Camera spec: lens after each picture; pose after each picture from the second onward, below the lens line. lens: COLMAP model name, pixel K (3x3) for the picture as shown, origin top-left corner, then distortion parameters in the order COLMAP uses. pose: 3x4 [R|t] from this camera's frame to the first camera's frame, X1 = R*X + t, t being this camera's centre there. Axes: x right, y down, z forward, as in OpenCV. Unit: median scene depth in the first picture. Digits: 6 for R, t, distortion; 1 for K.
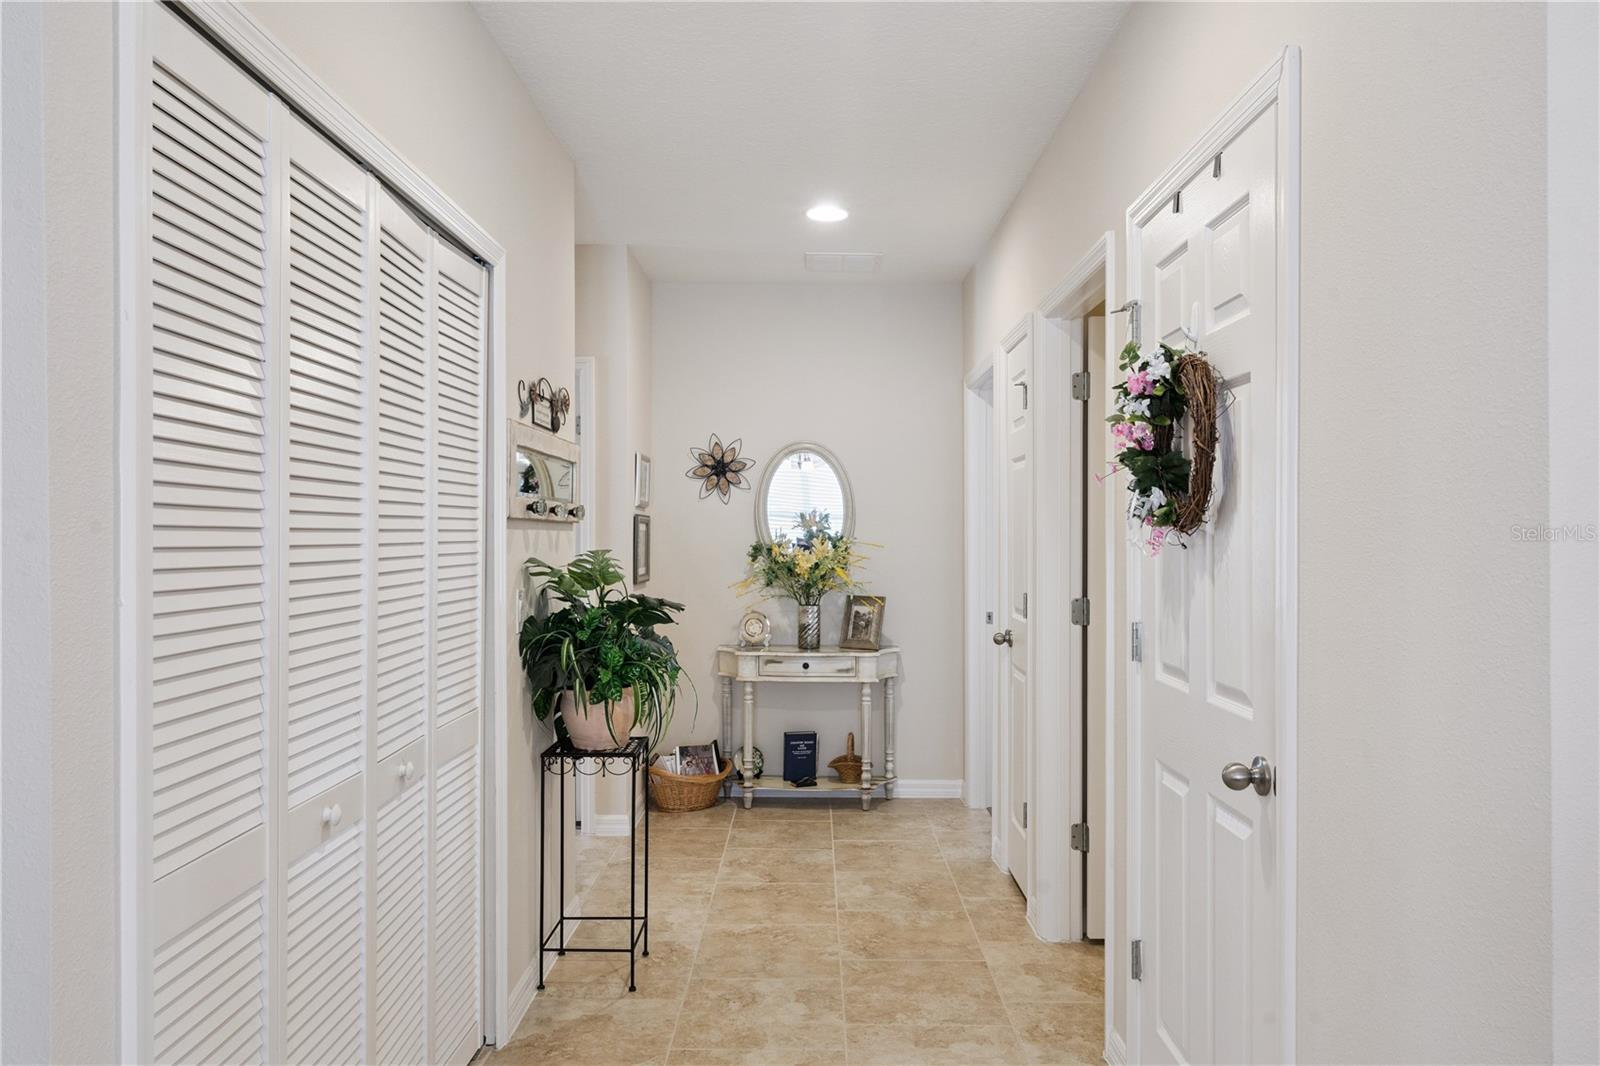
lens RADIAL K [[1153.4, 0, 800.0], [0, 1153.4, 533.0], [0, 0, 1]] dist [-0.001653, -0.000517]
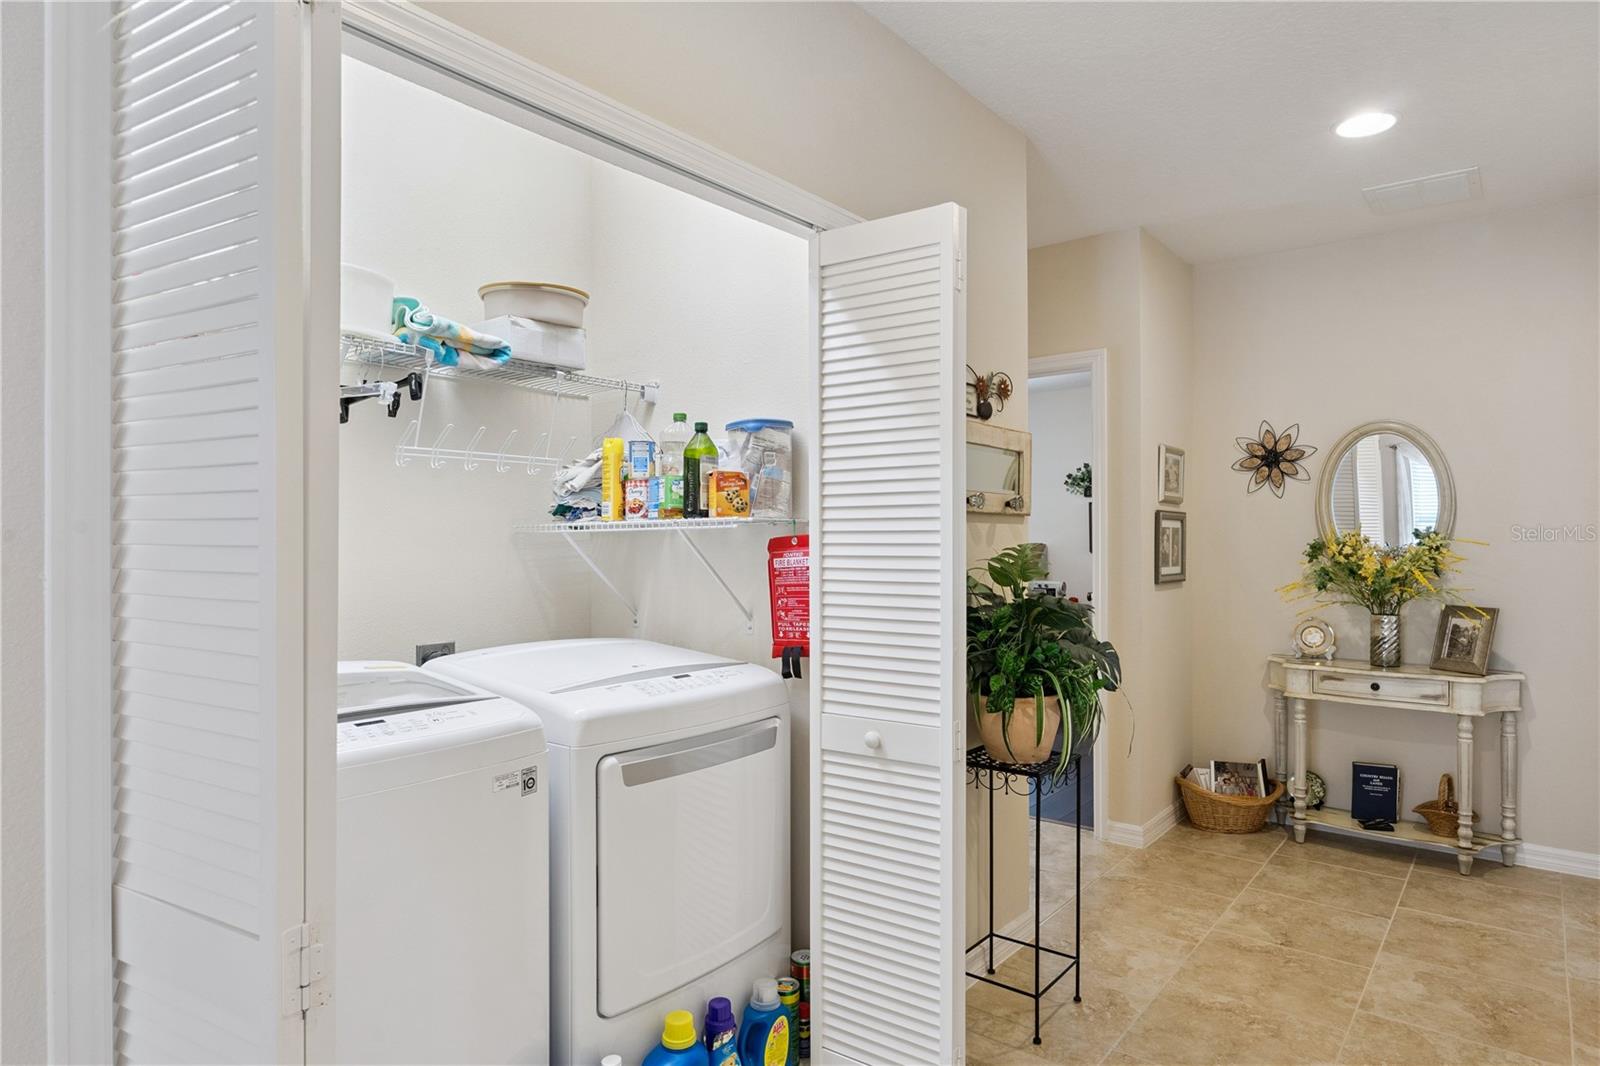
lens RADIAL K [[922.5, 0, 799.5], [0, 922.5, 544.2], [0, 0, 1]] dist [0.002031, -0.001139]
pose [[0.780588, -0.000913, -0.625045, 0.097353], [0.002751, 0.999994, 0.001975, 0.009078], [0.625040, -0.003261, 0.780586, 0.213872]]
